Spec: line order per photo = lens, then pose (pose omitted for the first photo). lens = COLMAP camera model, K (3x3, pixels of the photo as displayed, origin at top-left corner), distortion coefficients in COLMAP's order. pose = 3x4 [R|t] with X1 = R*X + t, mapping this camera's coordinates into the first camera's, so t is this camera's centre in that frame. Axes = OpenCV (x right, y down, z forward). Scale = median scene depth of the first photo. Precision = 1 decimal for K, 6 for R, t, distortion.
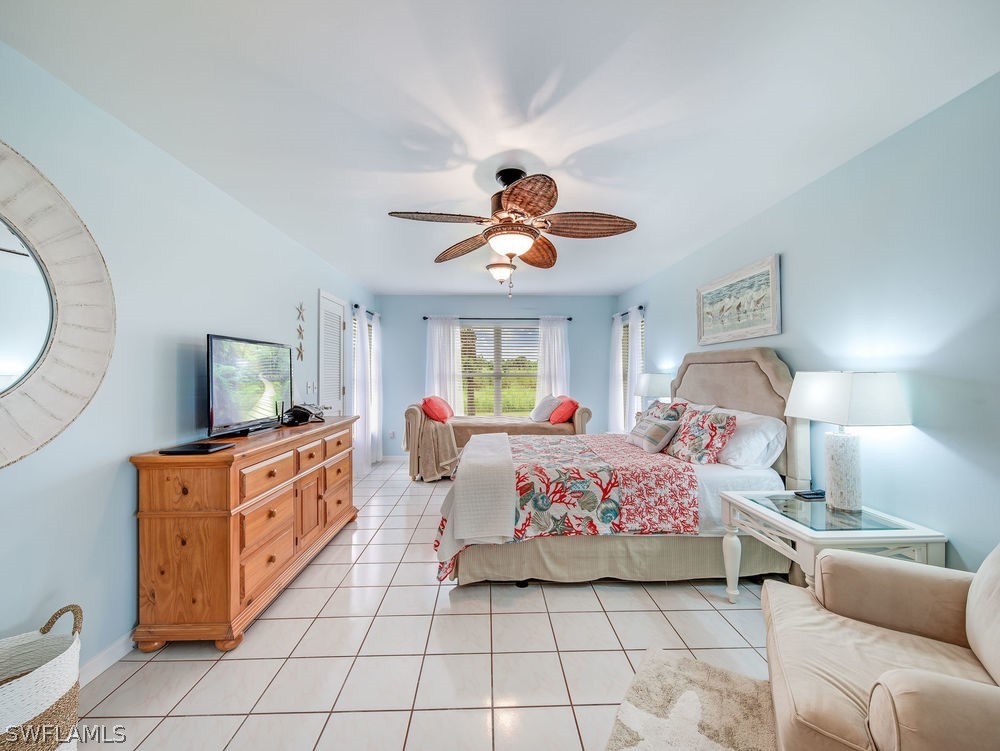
lens RADIAL K [[420.0, 0, 501.3], [0, 420.0, 373.7], [0, 0, 1]] dist [-0.000270, 0.000078]
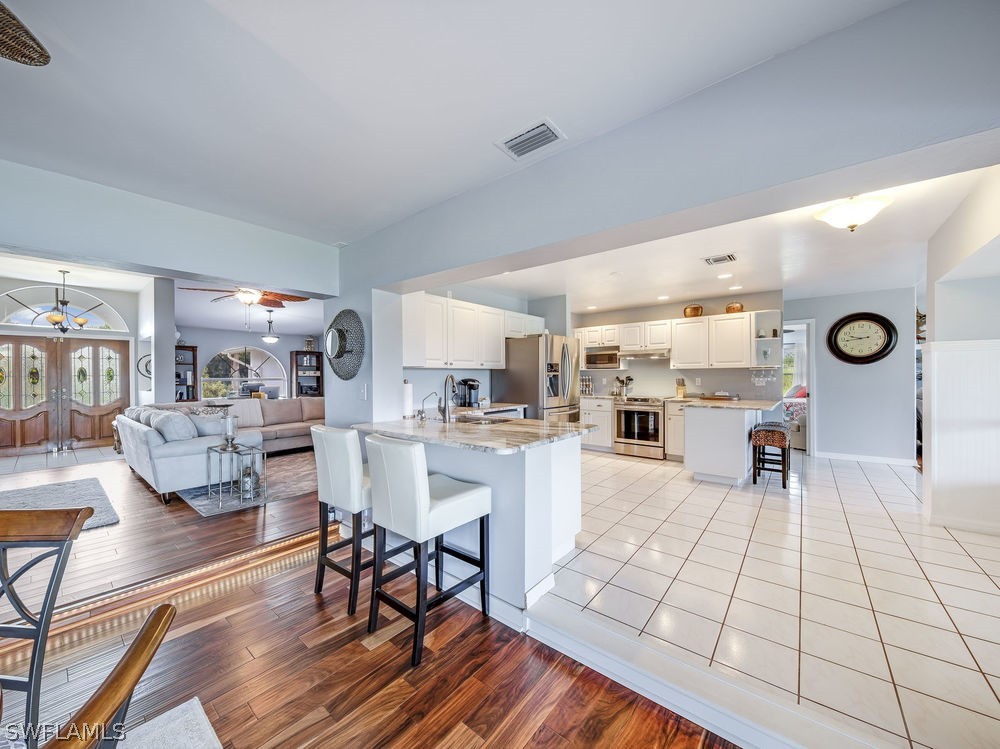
lens RADIAL K [[370.1, 0, 502.4], [0, 370.1, 374.3], [0, 0, 1]] dist [-0.001111, -0.000461]
pose [[0.757406, -0.007128, -0.652905, 0.455222], [0.009612, 0.999954, 0.000234, -0.012069], [0.652873, -0.006453, 0.757440, -2.741541]]
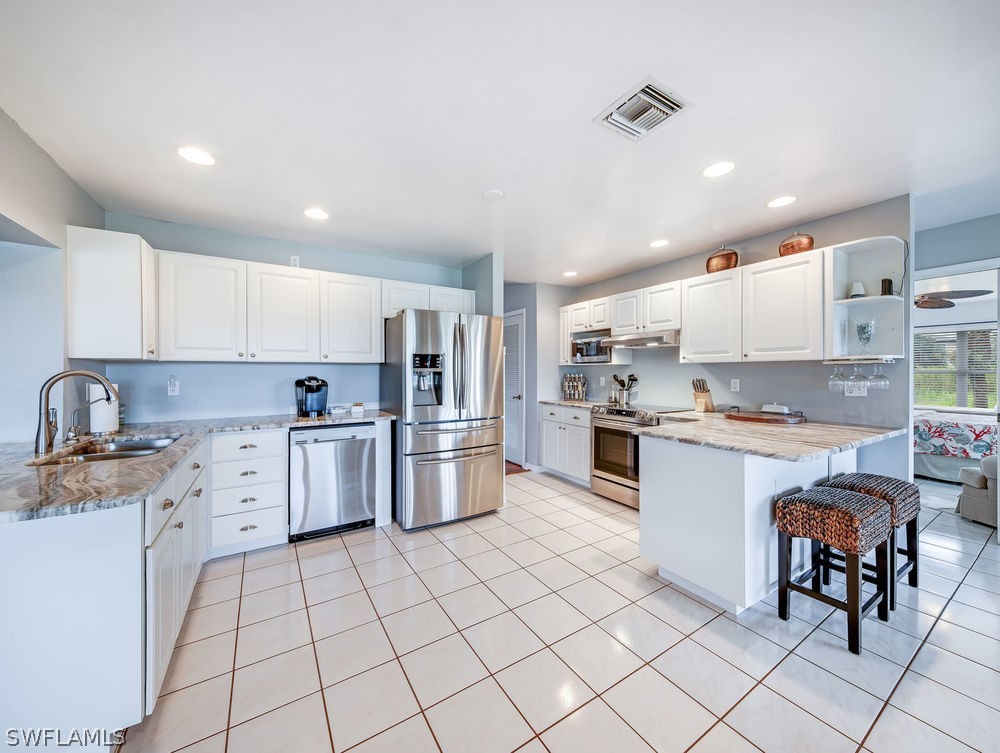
lens RADIAL K [[370.1, 0, 490.5], [0, 370.1, 372.7], [0, 0, 1]] dist [-0.001111, -0.000461]
pose [[0.501192, 0.002048, -0.865334, 0.573378], [0.004367, 0.999978, 0.004896, -0.009245], [0.865325, -0.006232, 0.501172, -1.631788]]
